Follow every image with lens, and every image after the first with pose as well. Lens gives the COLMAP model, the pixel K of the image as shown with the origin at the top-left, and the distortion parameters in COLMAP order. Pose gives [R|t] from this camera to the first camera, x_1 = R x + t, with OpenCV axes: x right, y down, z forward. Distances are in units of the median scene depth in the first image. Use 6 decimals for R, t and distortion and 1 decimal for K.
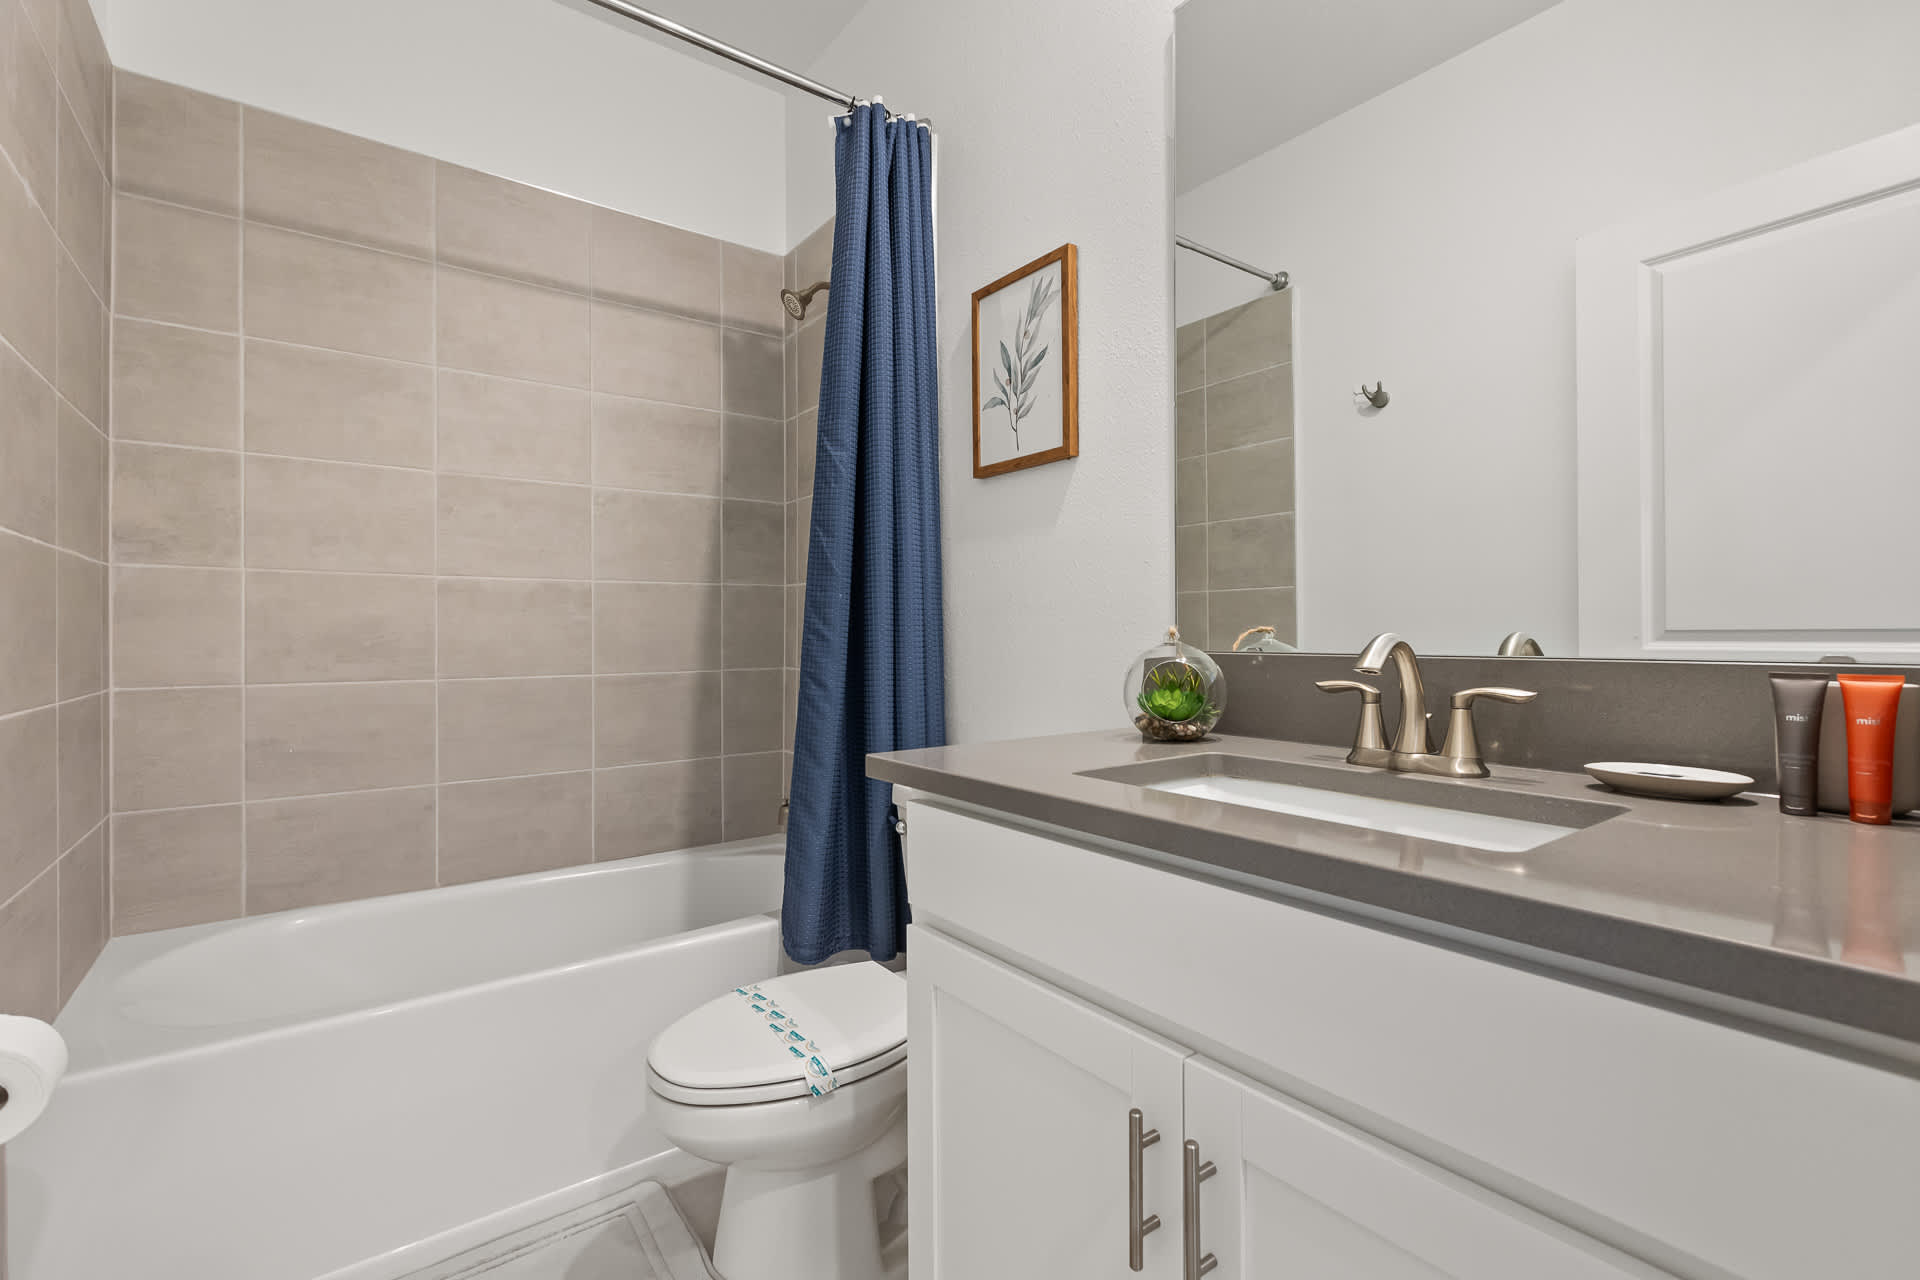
lens RADIAL K [[863.1, 0, 962.3], [0, 863.1, 639.1], [0, 0, 1]] dist [-0.021903, 0.006691]
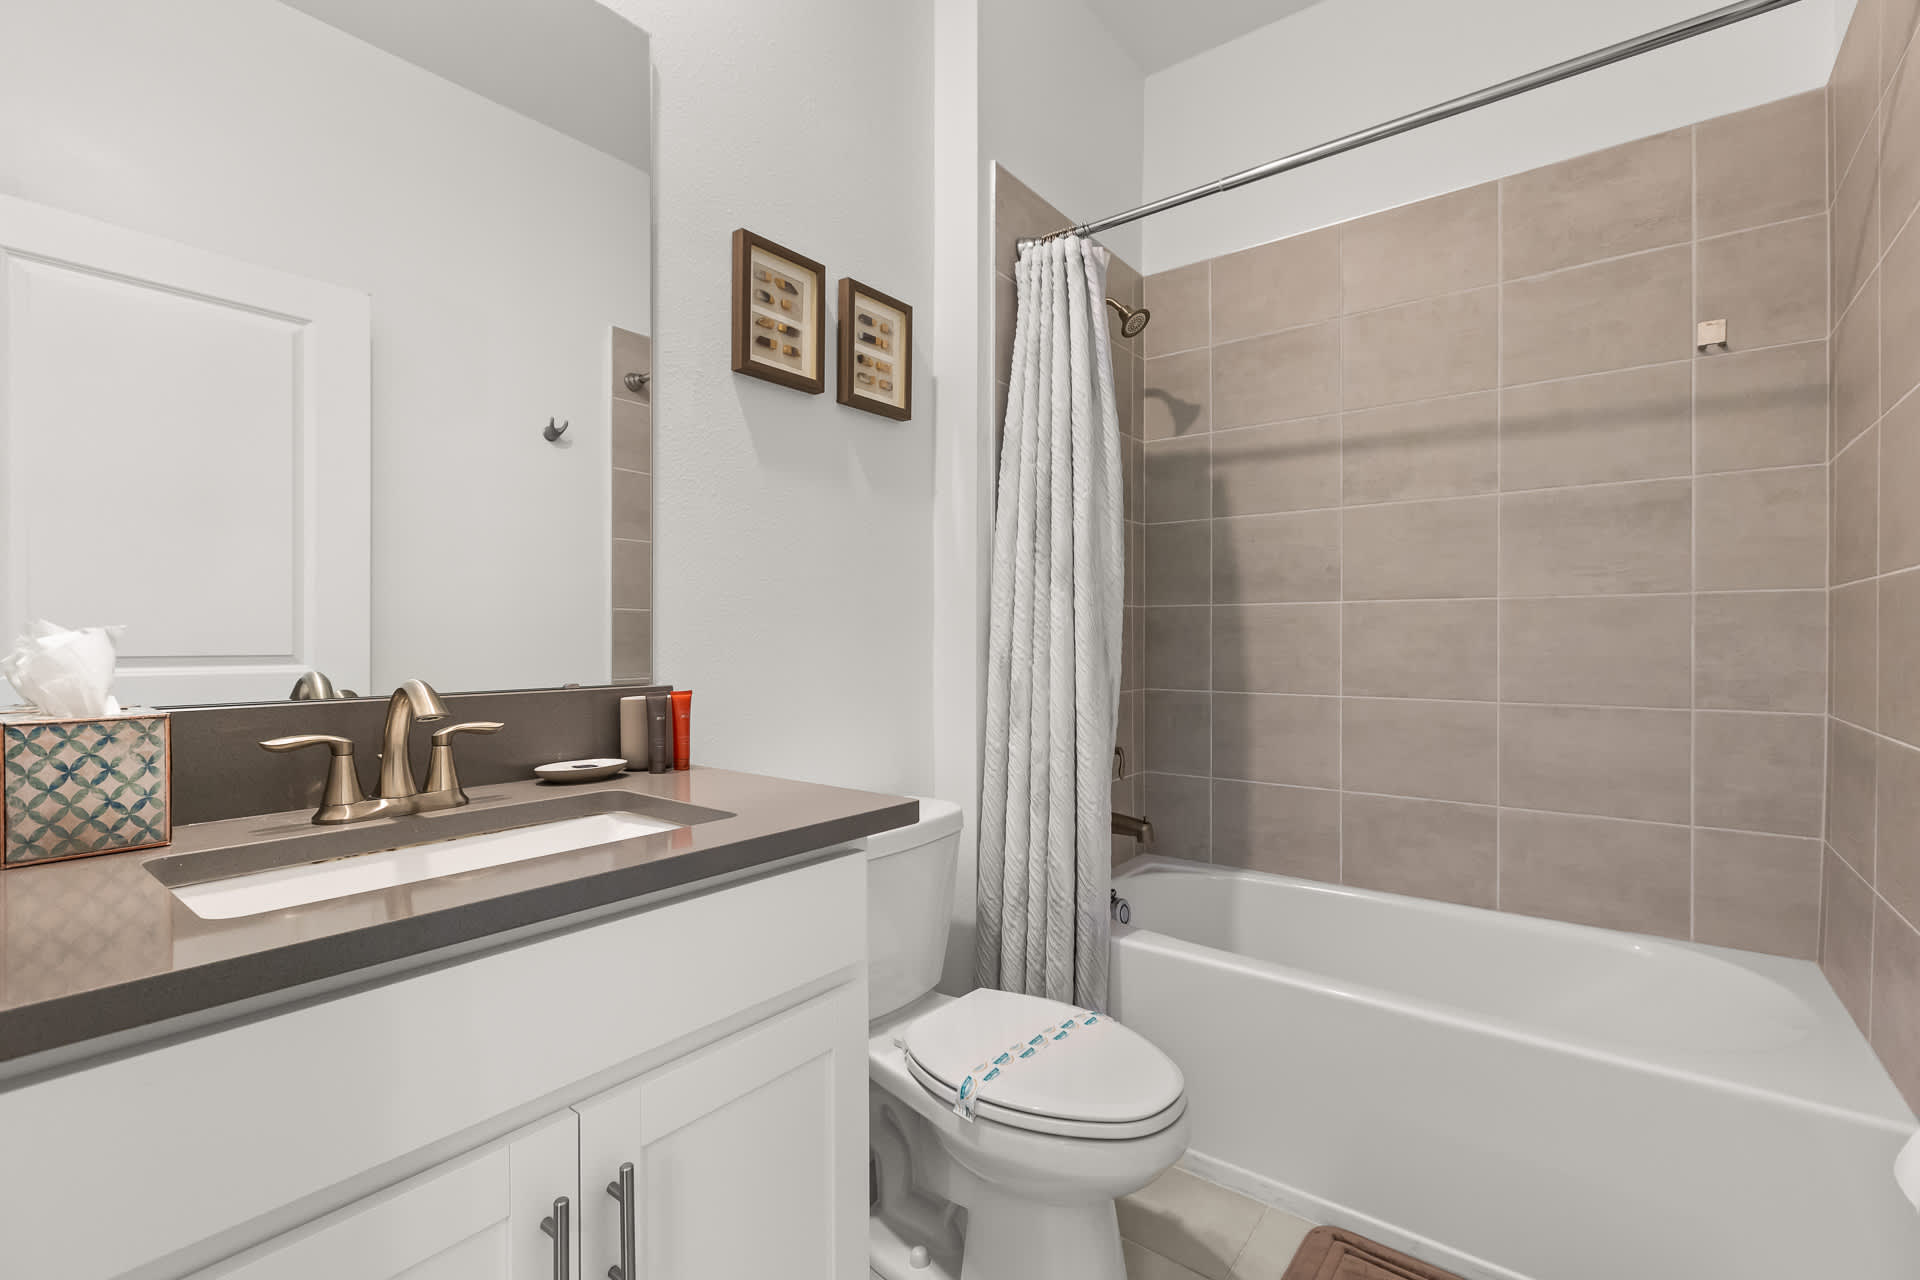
lens RADIAL K [[843.9, 0, 960.2], [0, 843.9, 638.4], [0, 0, 1]] dist [0.001261, 0.000126]
pose [[-0.261807, 0.006351, 0.965099, -0.641672], [0.008340, 0.999956, -0.004318, -0.046434], [-0.965084, 0.006919, -0.261848, 0.643820]]
